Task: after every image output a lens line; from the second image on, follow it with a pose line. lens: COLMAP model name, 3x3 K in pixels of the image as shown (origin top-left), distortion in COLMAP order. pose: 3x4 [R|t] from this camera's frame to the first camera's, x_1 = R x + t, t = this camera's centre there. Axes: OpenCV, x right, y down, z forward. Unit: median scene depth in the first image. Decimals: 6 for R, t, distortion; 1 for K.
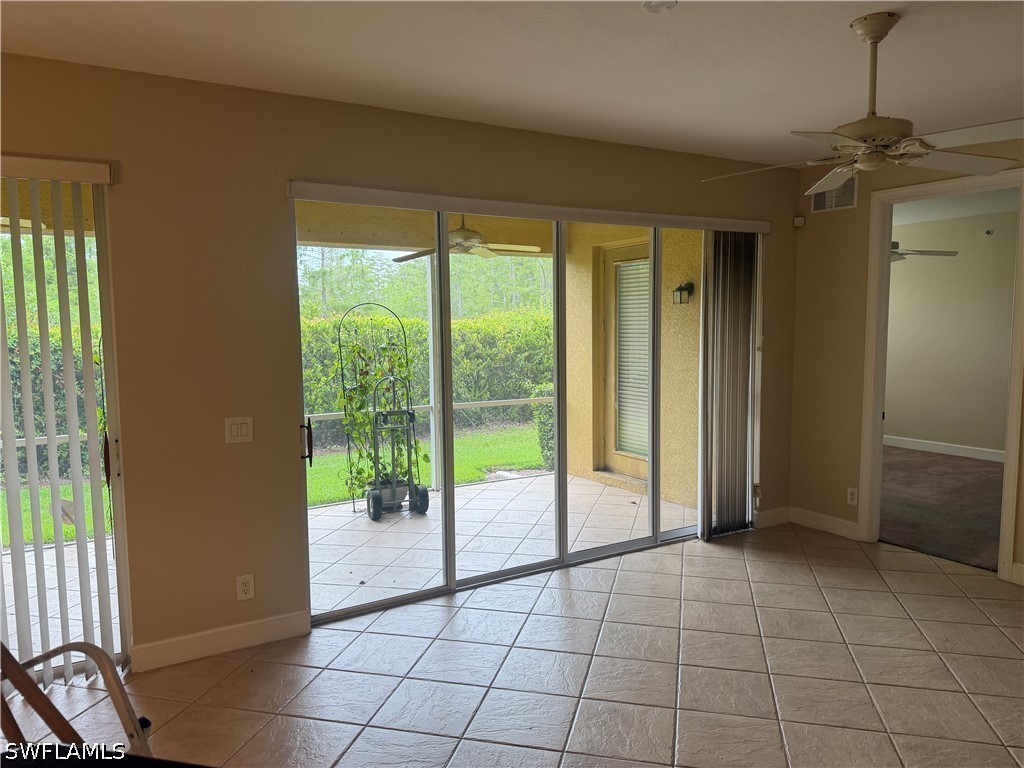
lens RADIAL K [[717.5, 0, 512.0], [0, 717.5, 384.0], [0, 0, 1]] dist [0.087168, -0.132300]
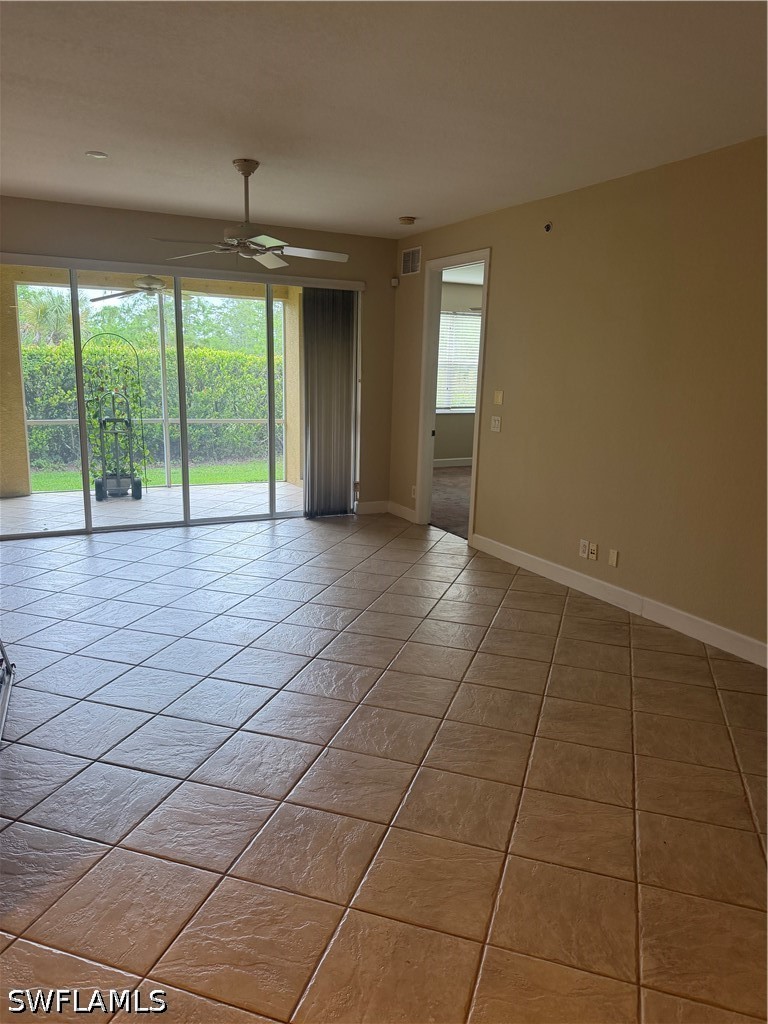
lens RADIAL K [[717.5, 0, 379.5], [0, 717.5, 510.5], [0, 0, 1]] dist [0.087168, -0.132300]
pose [[0.996709, 0.049627, -0.064101, 0.473995], [-0.041804, 0.992123, 0.118088, 0.031653], [0.069457, -0.115020, 0.990932, -0.337699]]
